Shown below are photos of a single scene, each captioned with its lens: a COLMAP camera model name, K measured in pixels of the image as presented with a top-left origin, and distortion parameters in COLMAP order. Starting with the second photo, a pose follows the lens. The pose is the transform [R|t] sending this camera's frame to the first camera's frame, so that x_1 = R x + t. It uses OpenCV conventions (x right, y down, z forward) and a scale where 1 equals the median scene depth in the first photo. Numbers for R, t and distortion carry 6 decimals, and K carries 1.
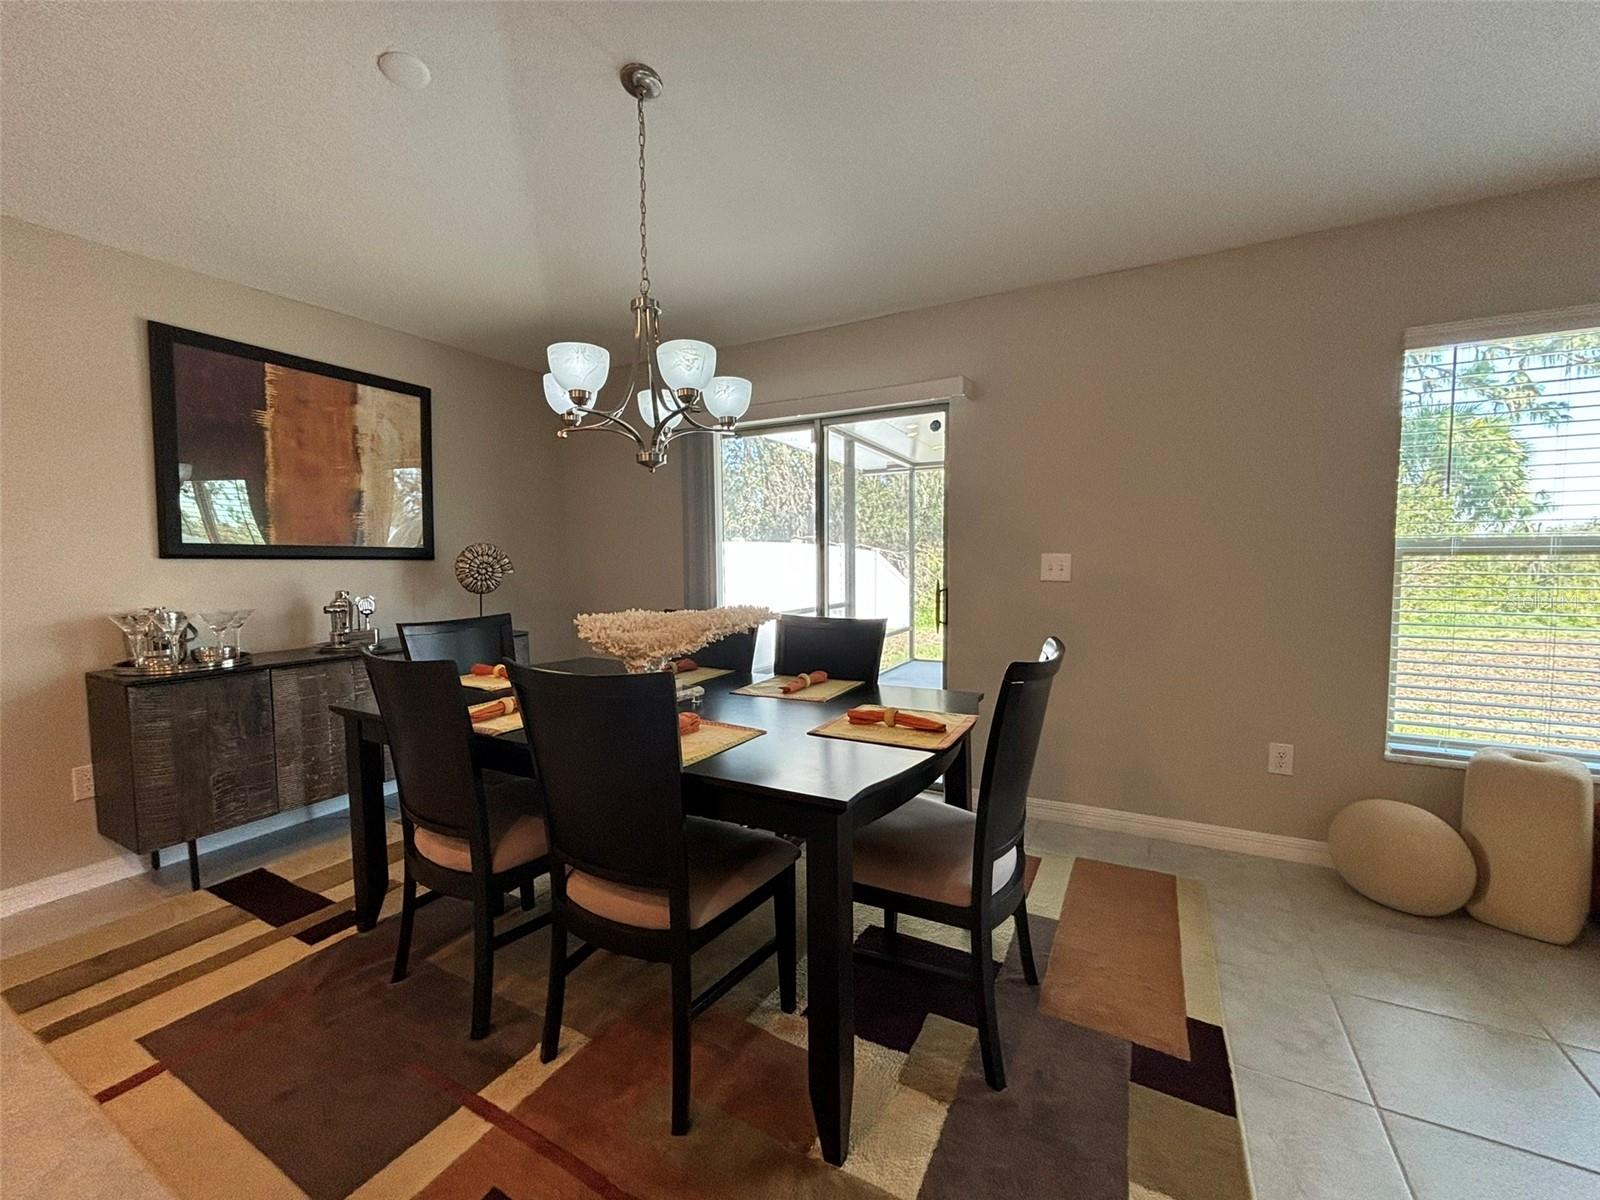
lens RADIAL K [[657.4, 0, 809.4], [0, 657.4, 603.1], [0, 0, 1]] dist [-0.000316, -0.000254]
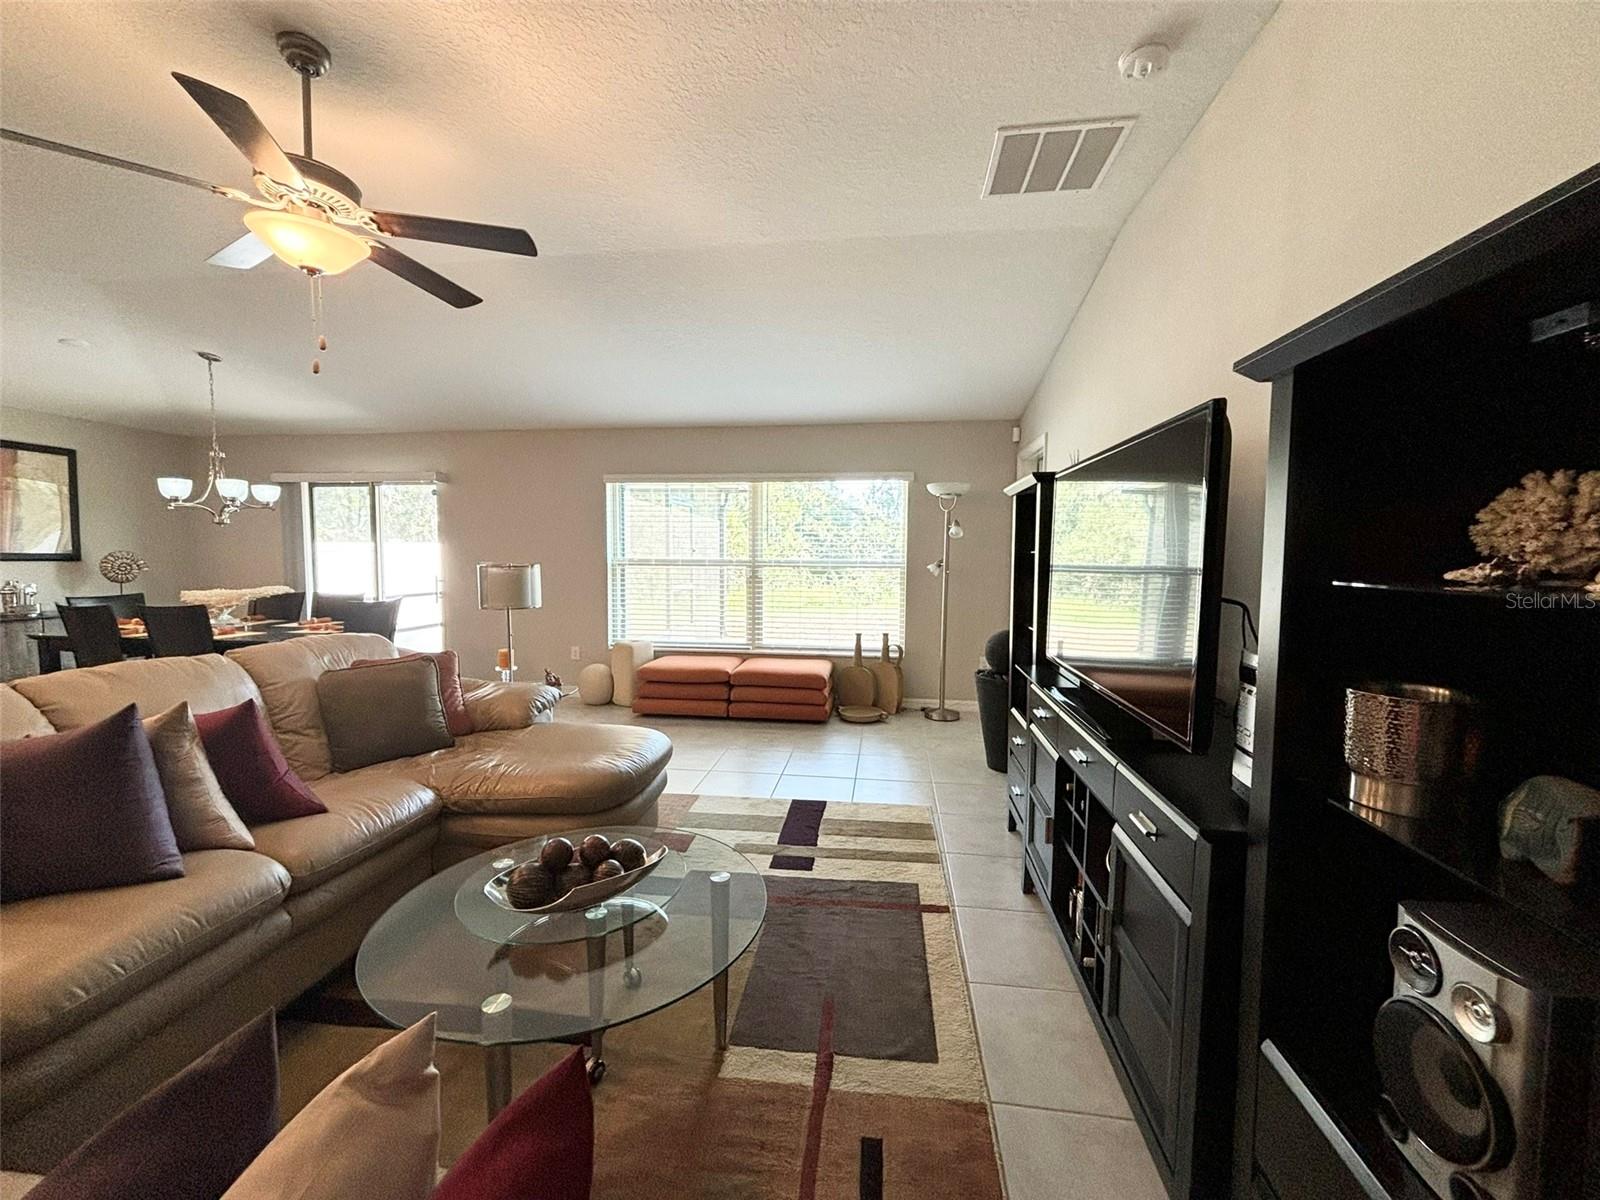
lens RADIAL K [[657.4, 0, 808.5], [0, 657.4, 600.8], [0, 0, 1]] dist [-0.000316, -0.000254]
pose [[0.938047, -0.010816, 0.346340, 0.688233], [0.009686, 0.999941, 0.004992, 0.050067], [-0.346373, -0.001327, 0.938096, -1.438185]]
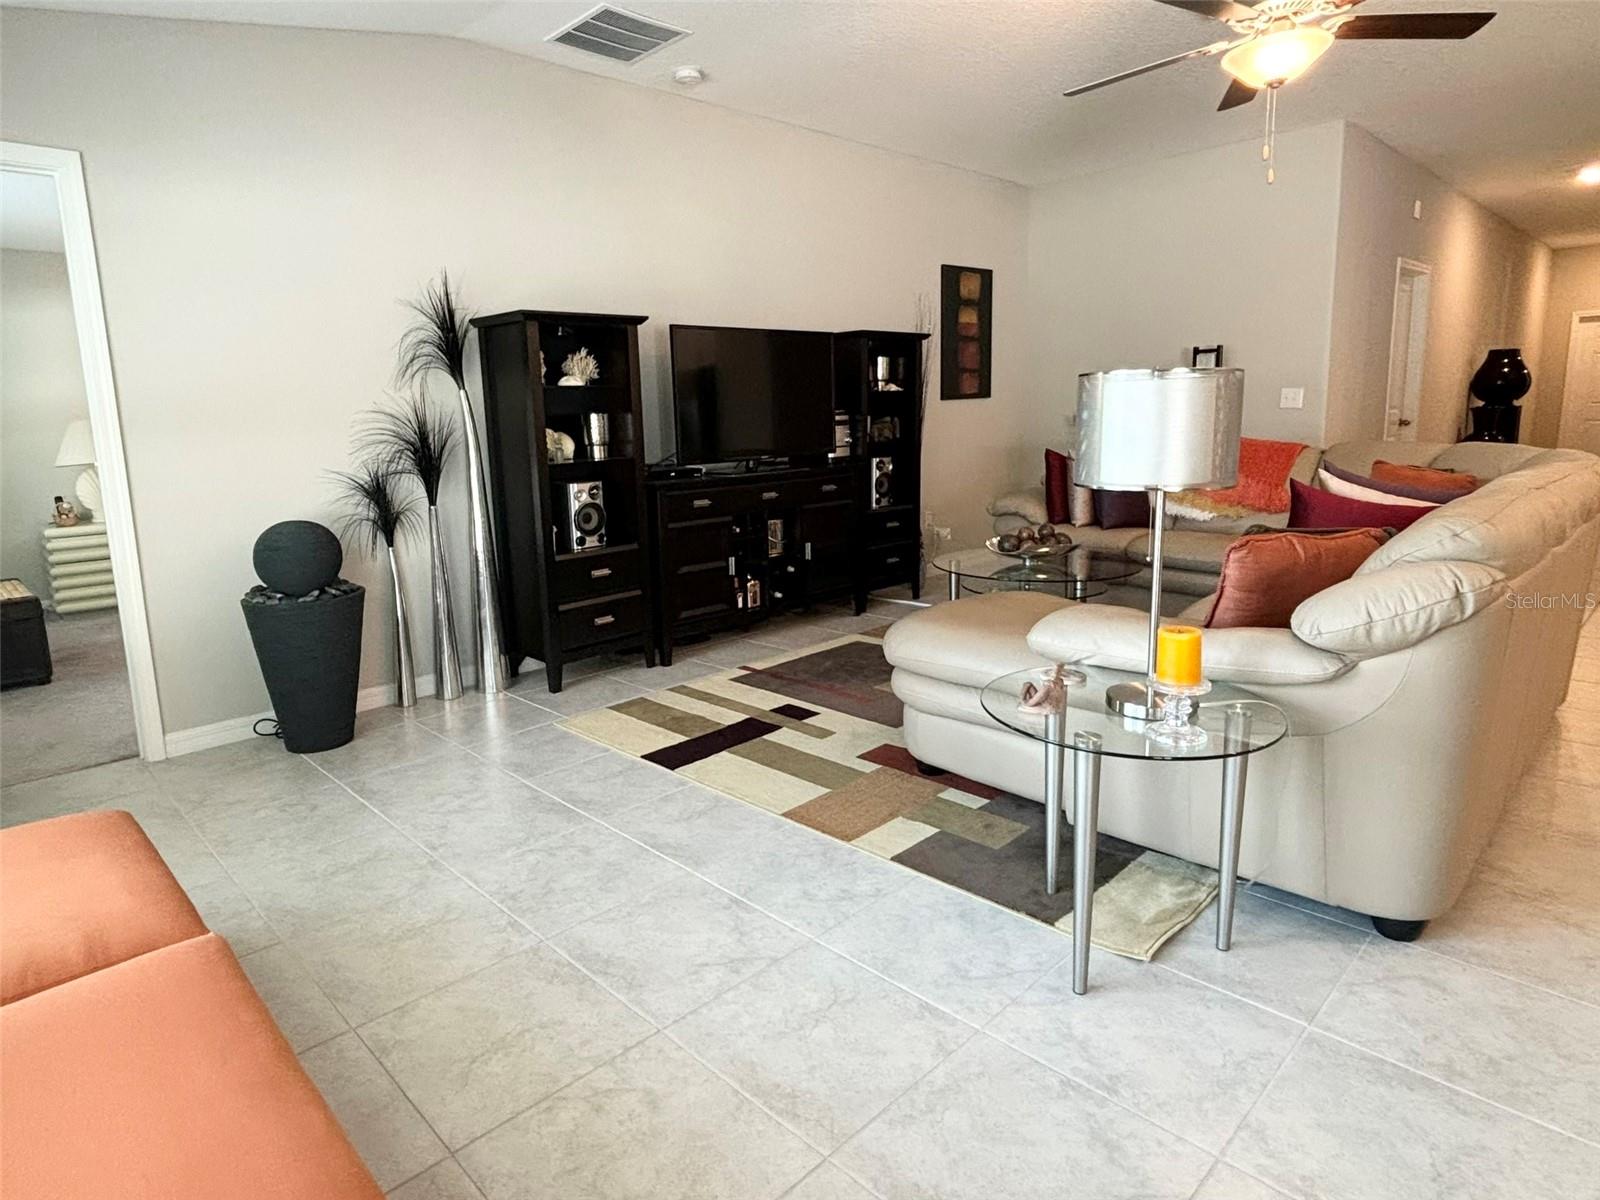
lens RADIAL K [[918.1, 0, 752.4], [0, 918.1, 567.0], [0, 0, 1]] dist [0.013471, -0.014113]
pose [[-0.945956, -0.017717, 0.323811, 0.637128], [0.061013, 0.970952, 0.231363, -0.068804], [-0.318505, 0.238616, -0.917397, 0.843272]]
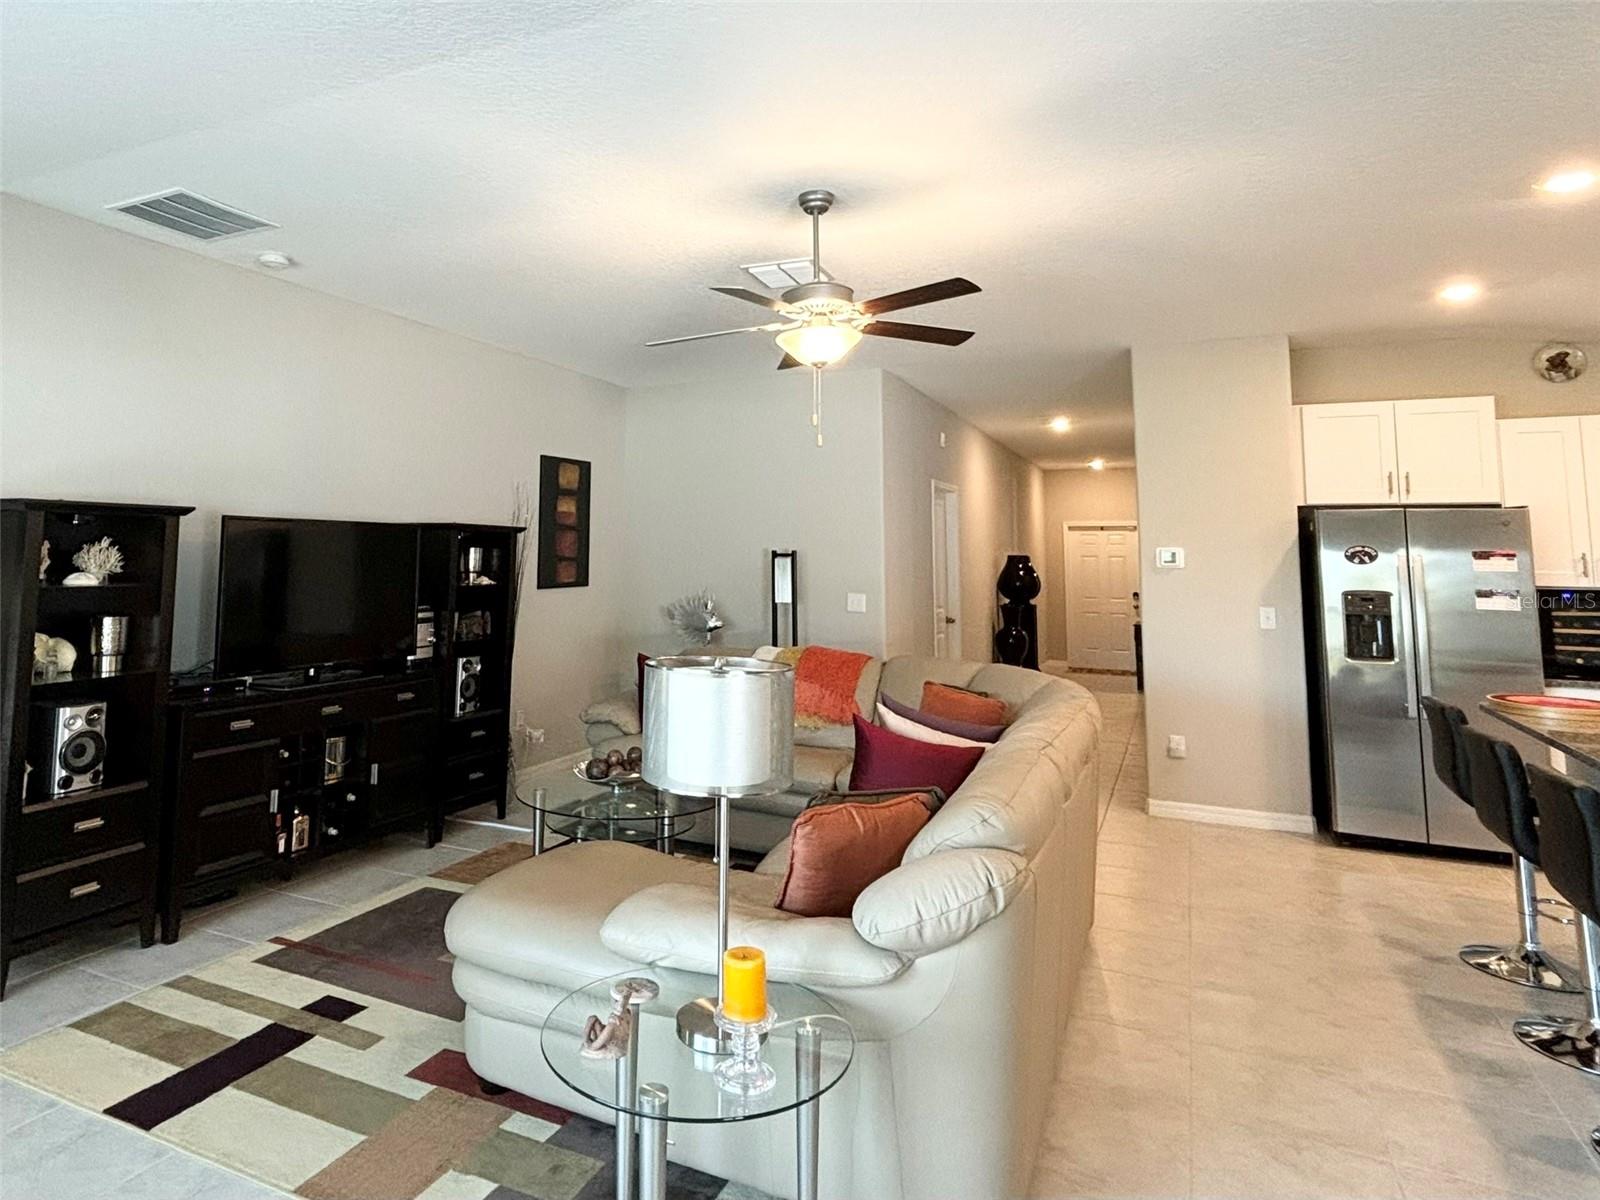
lens RADIAL K [[968.3, 0, 697.7], [0, 968.3, 463.6], [0, 0, 1]] dist [0.008205, -0.014415]
pose [[-0.999696, -0.004716, -0.024194, 0.612074], [-0.003913, 0.999444, -0.033124, -0.152424], [0.024337, -0.033019, -0.999158, 0.814126]]
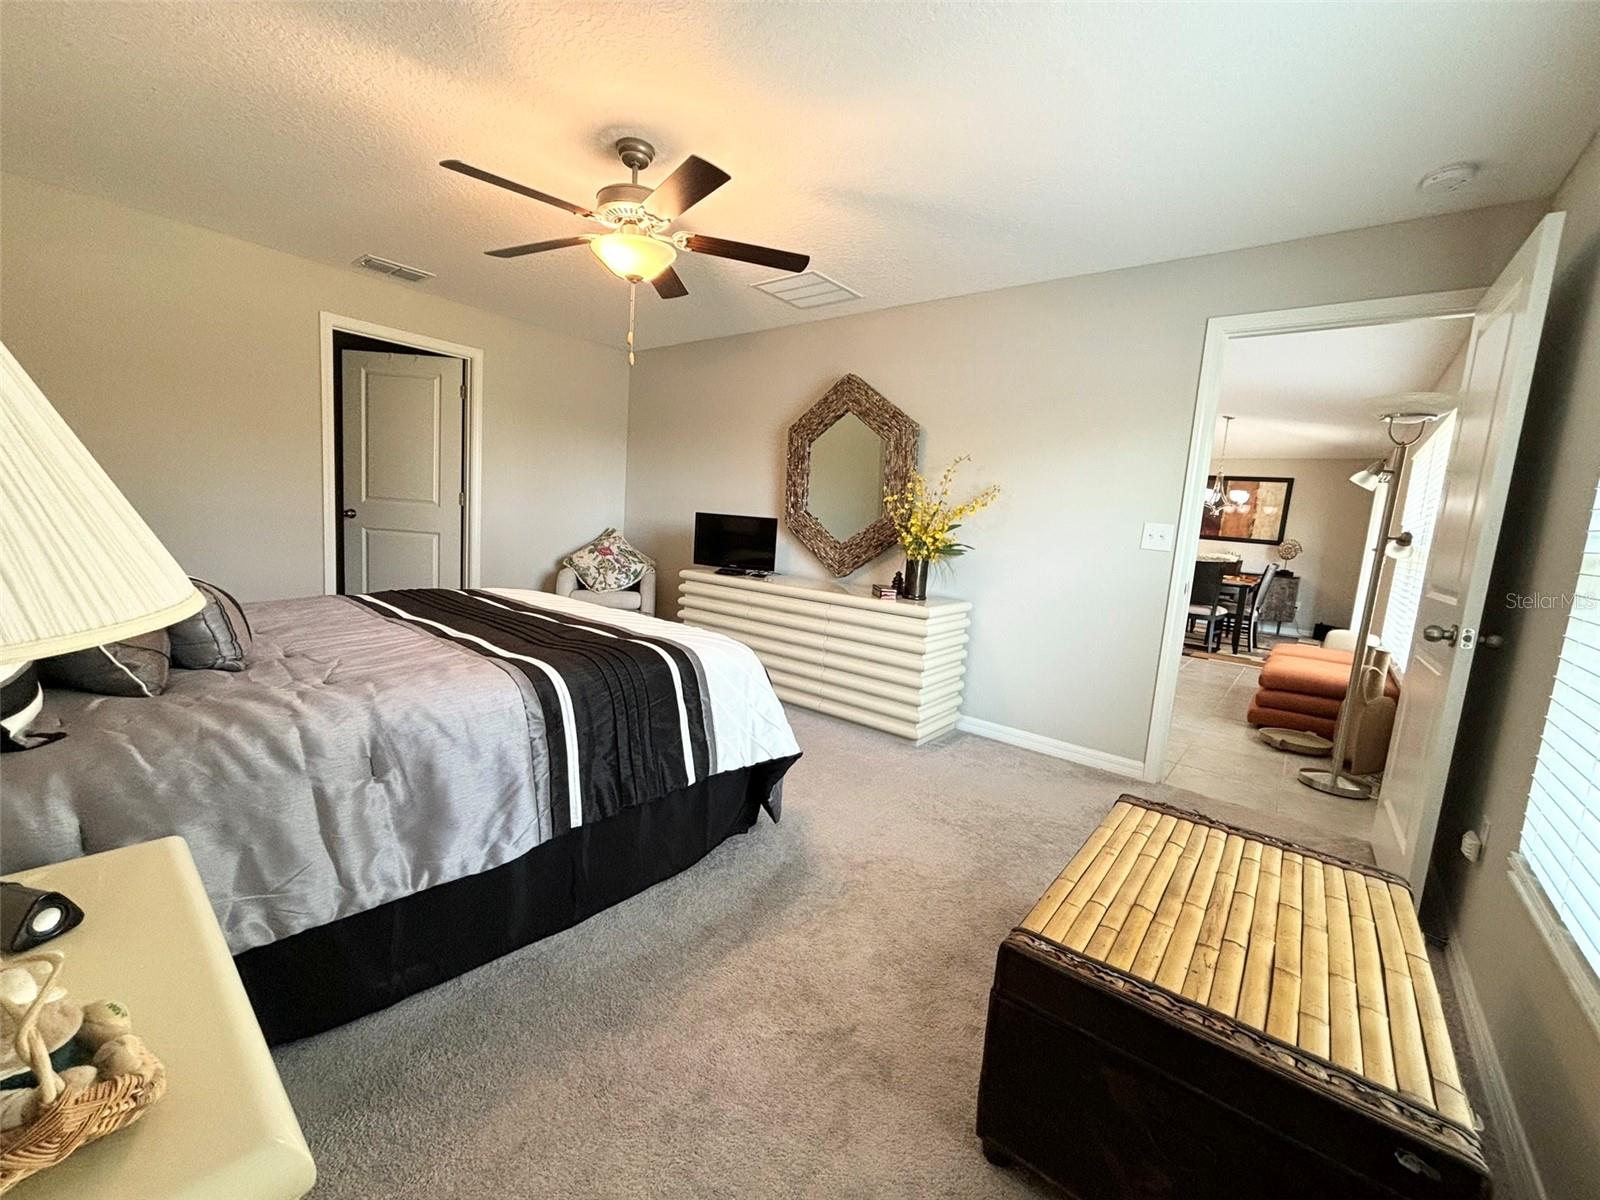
lens RADIAL K [[657.4, 0, 798.7], [0, 657.4, 596.7], [0, 0, 1]] dist [-0.000316, -0.000254]
pose [[-0.189245, 0.124639, -0.973987, 3.221526], [-0.129908, 0.980014, 0.150651, -0.013658], [0.973299, 0.155039, -0.169271, -0.510565]]
